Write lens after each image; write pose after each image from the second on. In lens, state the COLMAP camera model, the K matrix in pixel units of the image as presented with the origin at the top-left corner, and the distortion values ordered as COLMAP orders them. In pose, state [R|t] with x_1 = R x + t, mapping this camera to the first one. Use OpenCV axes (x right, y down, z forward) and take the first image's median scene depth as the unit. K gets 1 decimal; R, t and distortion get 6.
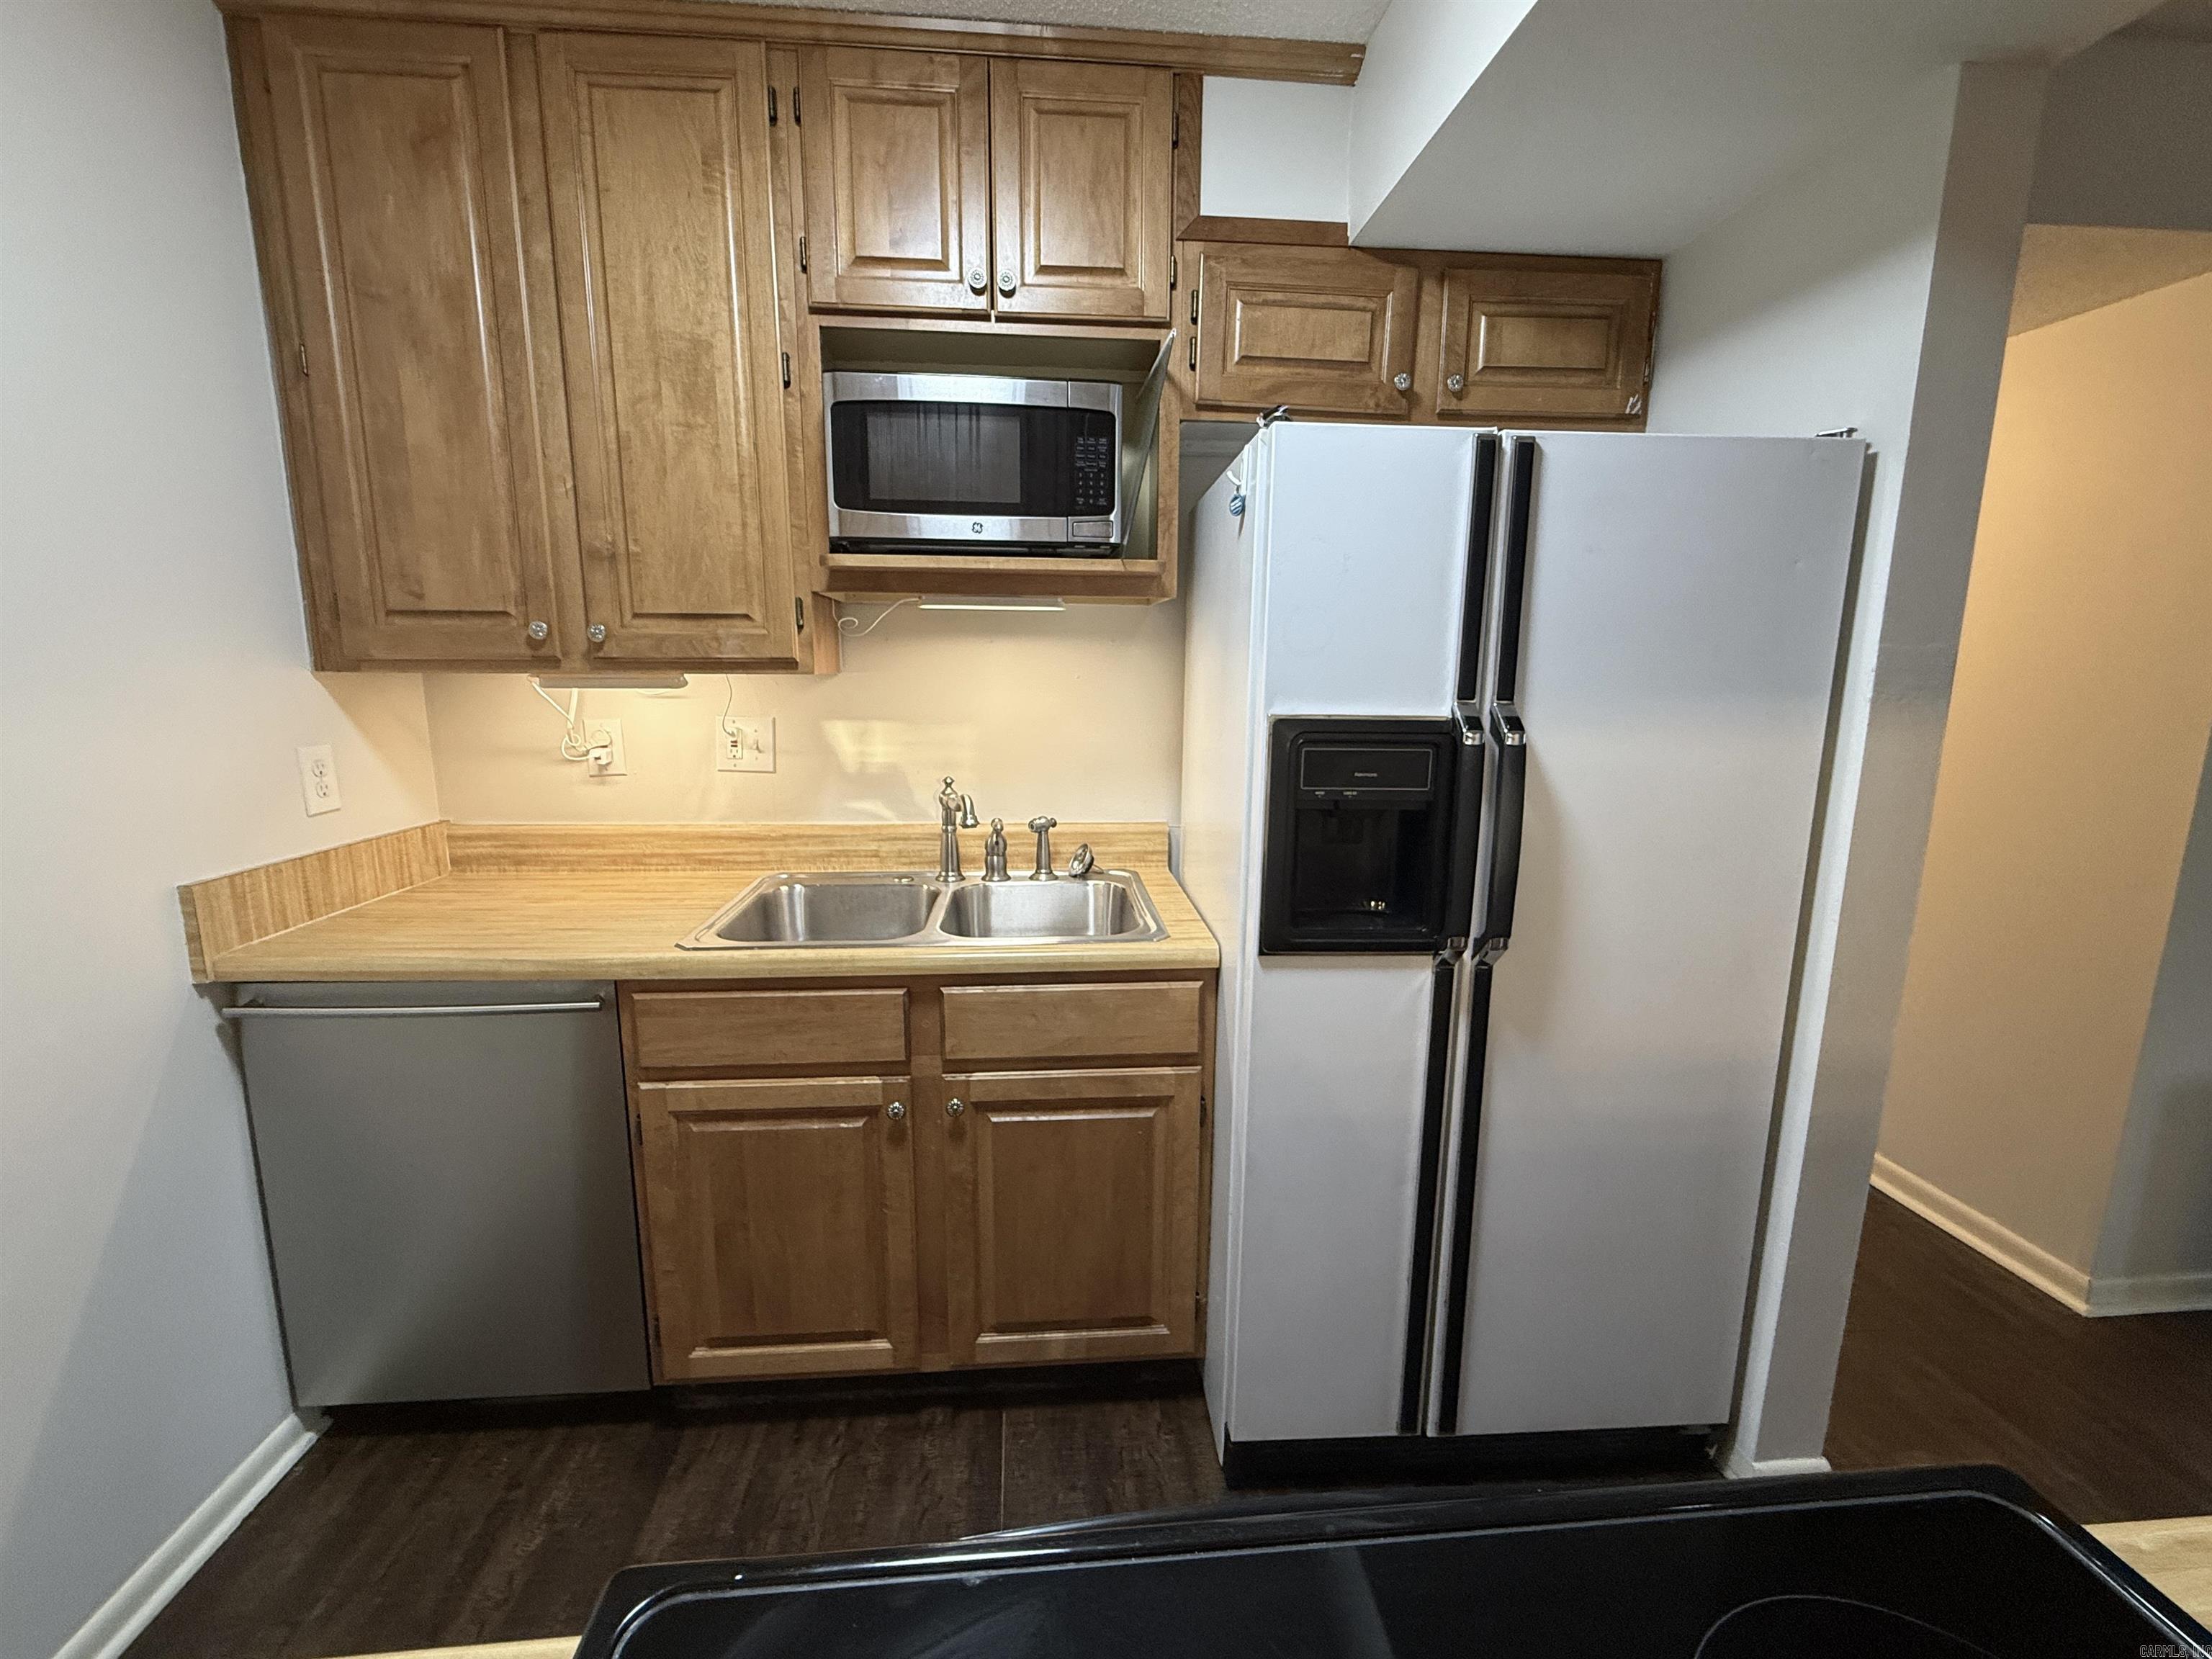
lens RADIAL K [[933.1, 0, 1107.7], [0, 933.1, 826.9], [0, 0, 1]] dist [-0.000147, 0.000660]
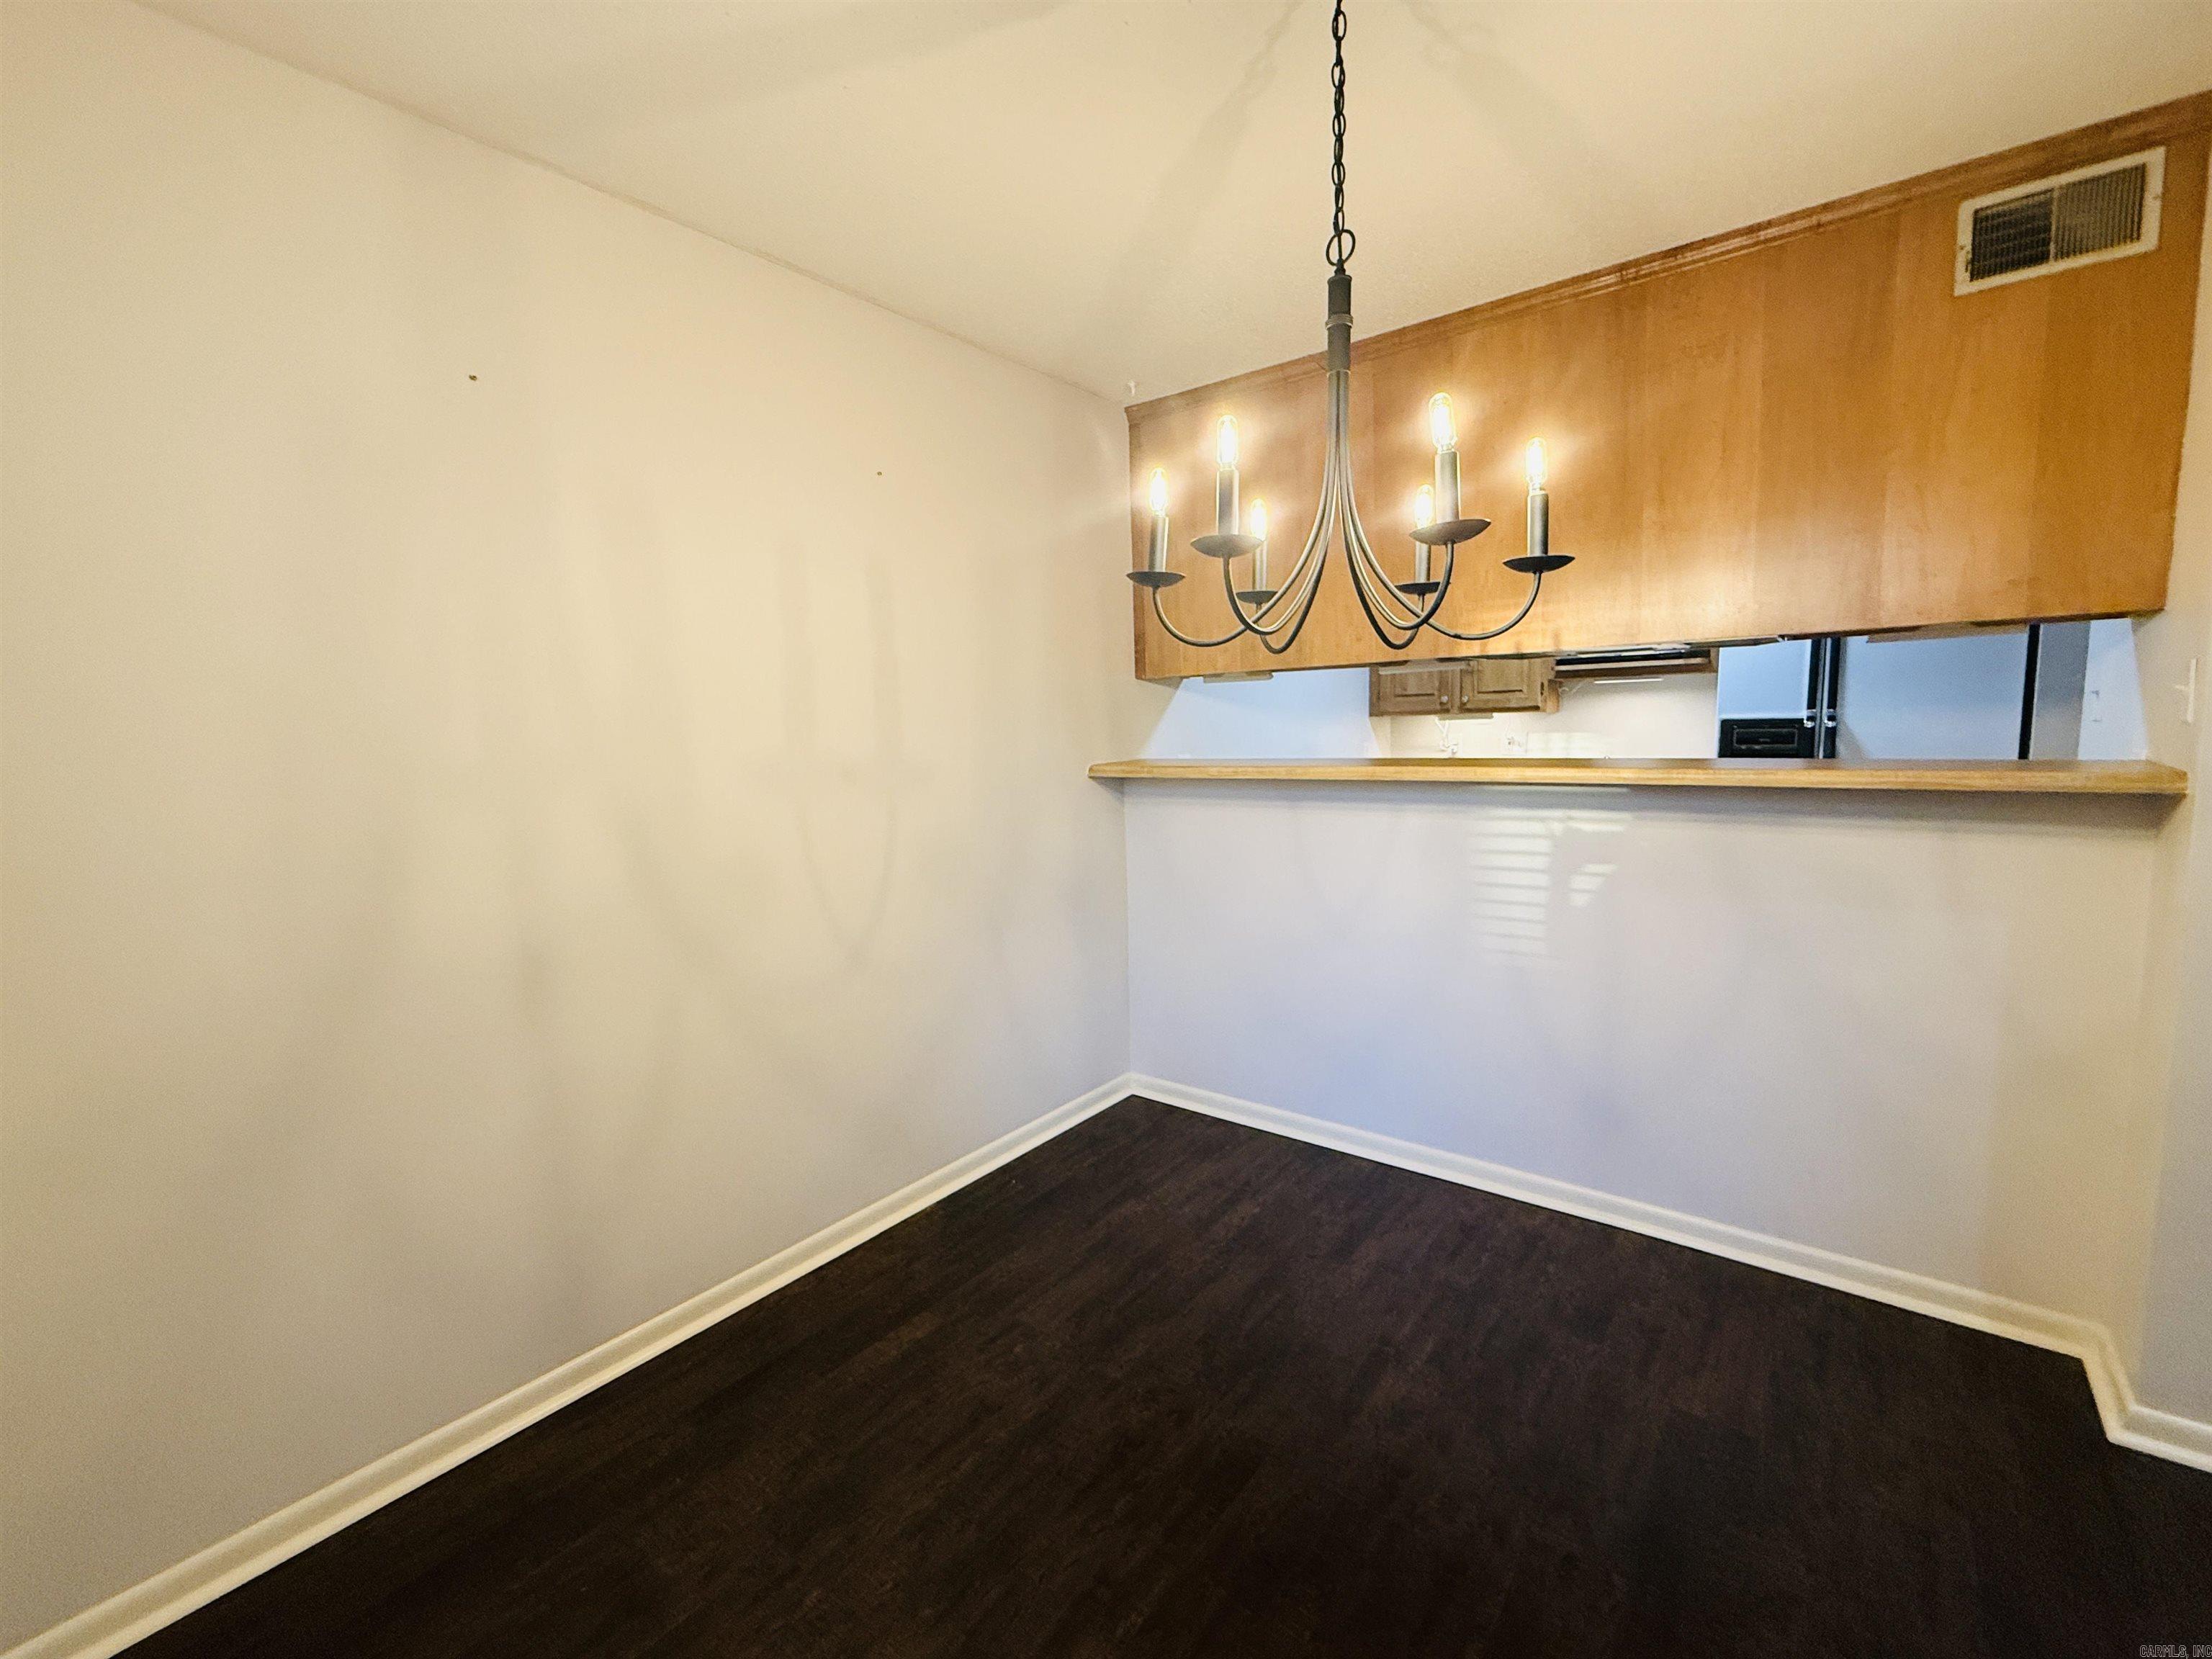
lens RADIAL K [[947.9, 0, 1054.5], [0, 947.9, 833.4], [0, 0, 1]] dist [0.000593, 0.000245]
pose [[0.694336, 0.053753, -0.717640, 0.646044], [-0.092288, 0.995624, -0.014717, 0.338996], [0.713709, 0.076448, 0.696258, -1.784440]]
